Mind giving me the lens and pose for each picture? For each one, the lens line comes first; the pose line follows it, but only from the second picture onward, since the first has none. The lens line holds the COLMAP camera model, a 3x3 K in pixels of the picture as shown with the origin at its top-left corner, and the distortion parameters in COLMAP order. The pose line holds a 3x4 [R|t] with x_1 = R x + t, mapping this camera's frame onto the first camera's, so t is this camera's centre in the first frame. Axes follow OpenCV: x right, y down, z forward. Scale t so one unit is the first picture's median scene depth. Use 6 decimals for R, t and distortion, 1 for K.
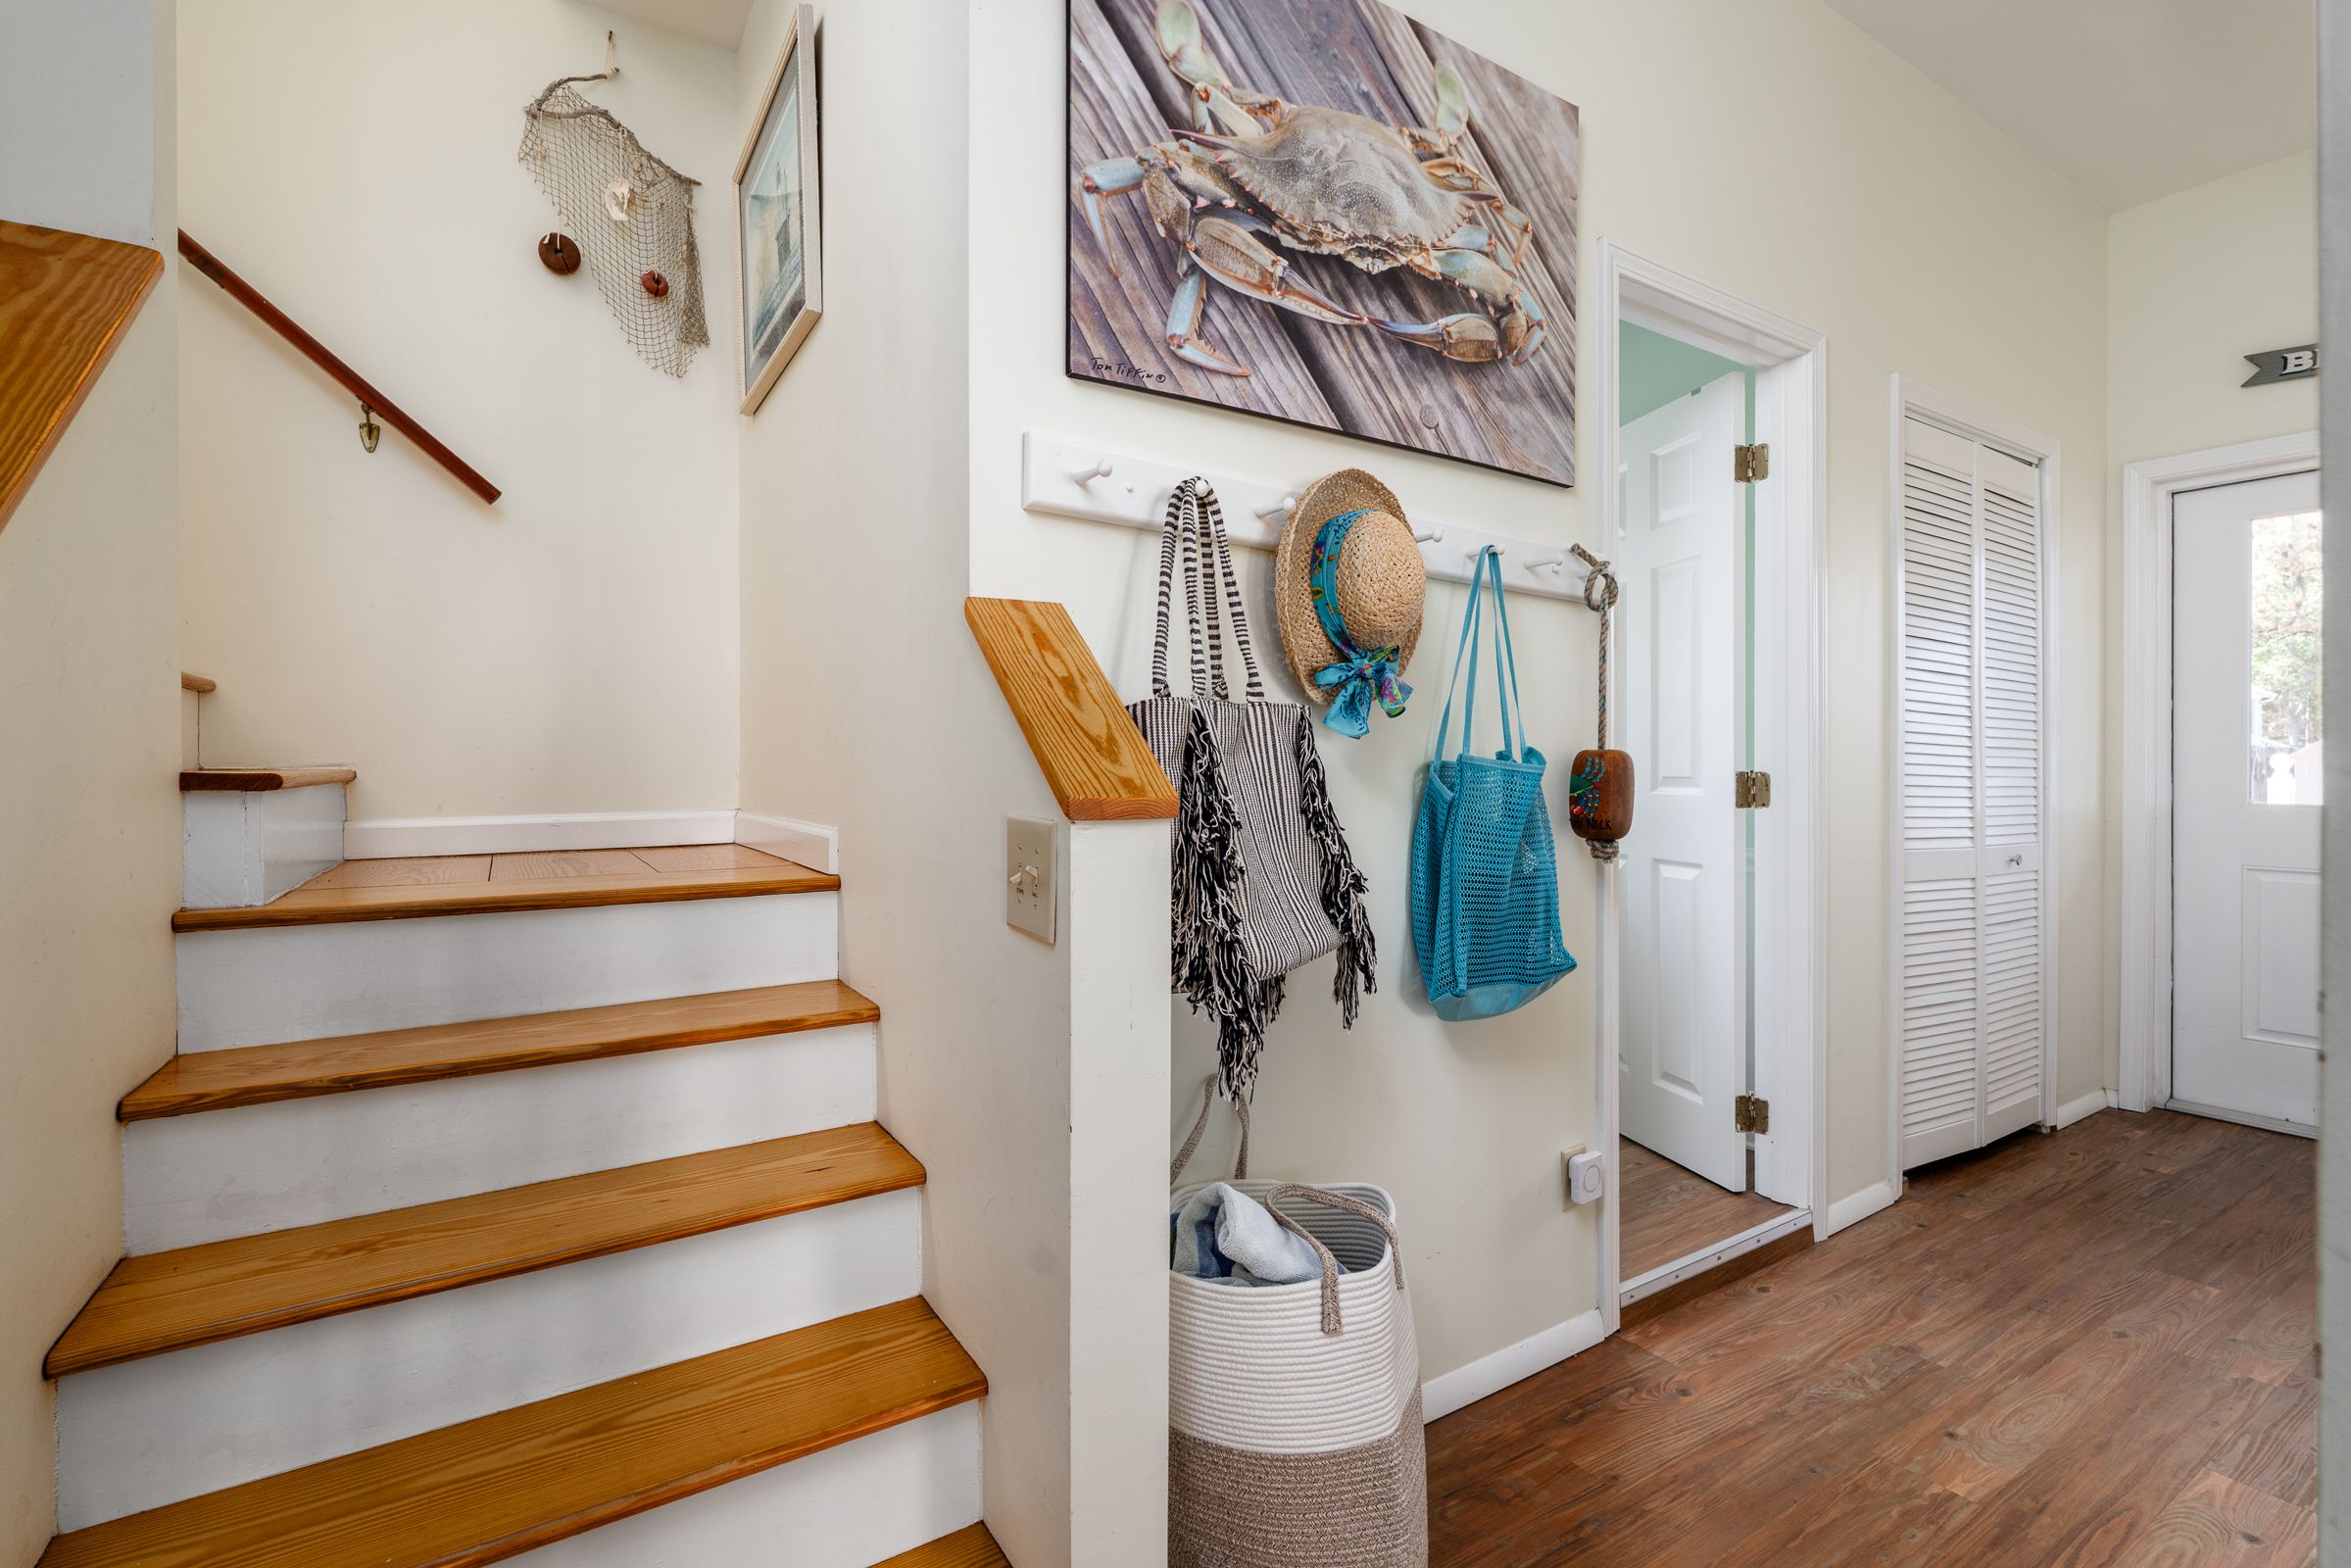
lens RADIAL K [[1050.6, 0, 1180.4], [0, 1050.6, 781.3], [0, 0, 1]] dist [0.004512, -0.003924]
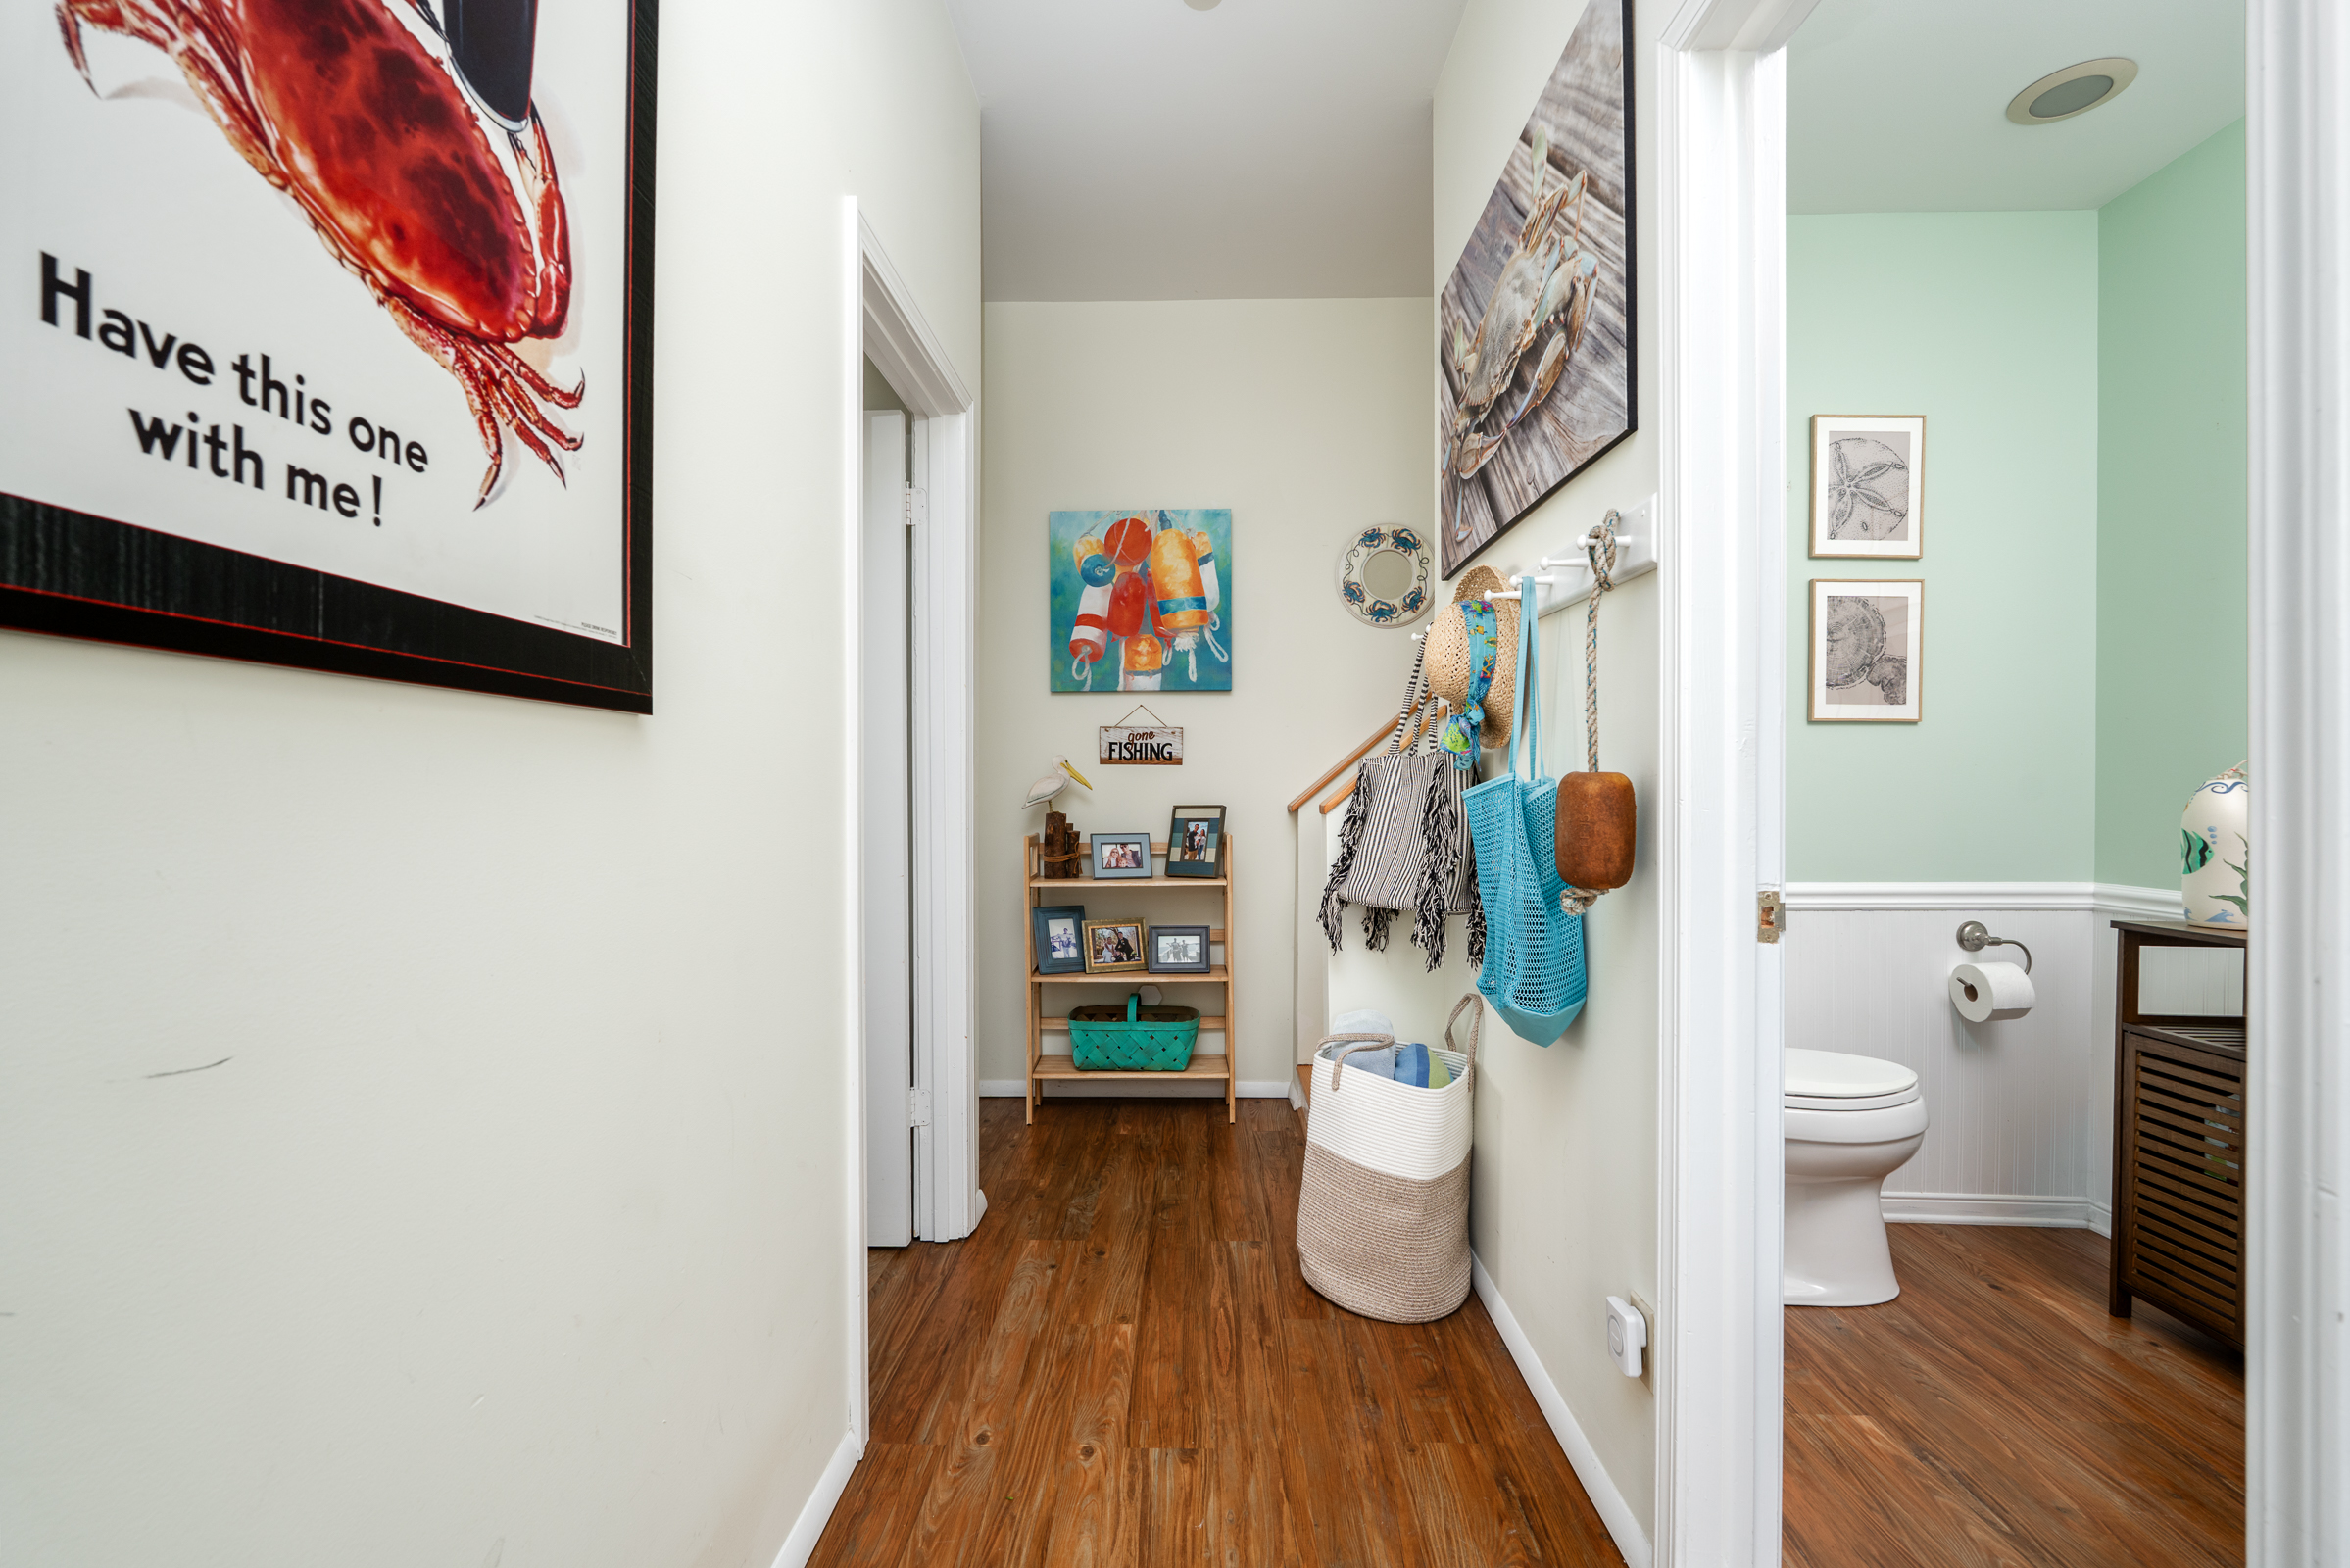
lens RADIAL K [[1050.1, 0, 1175.7], [0, 1050.1, 787.4], [0, 0, 1]] dist [0.004512, -0.003924]
pose [[-0.556113, 0.003715, -0.831098, 1.316870], [-0.004451, 0.999962, 0.007448, -0.024877], [0.831095, 0.007841, -0.556076, 1.270024]]
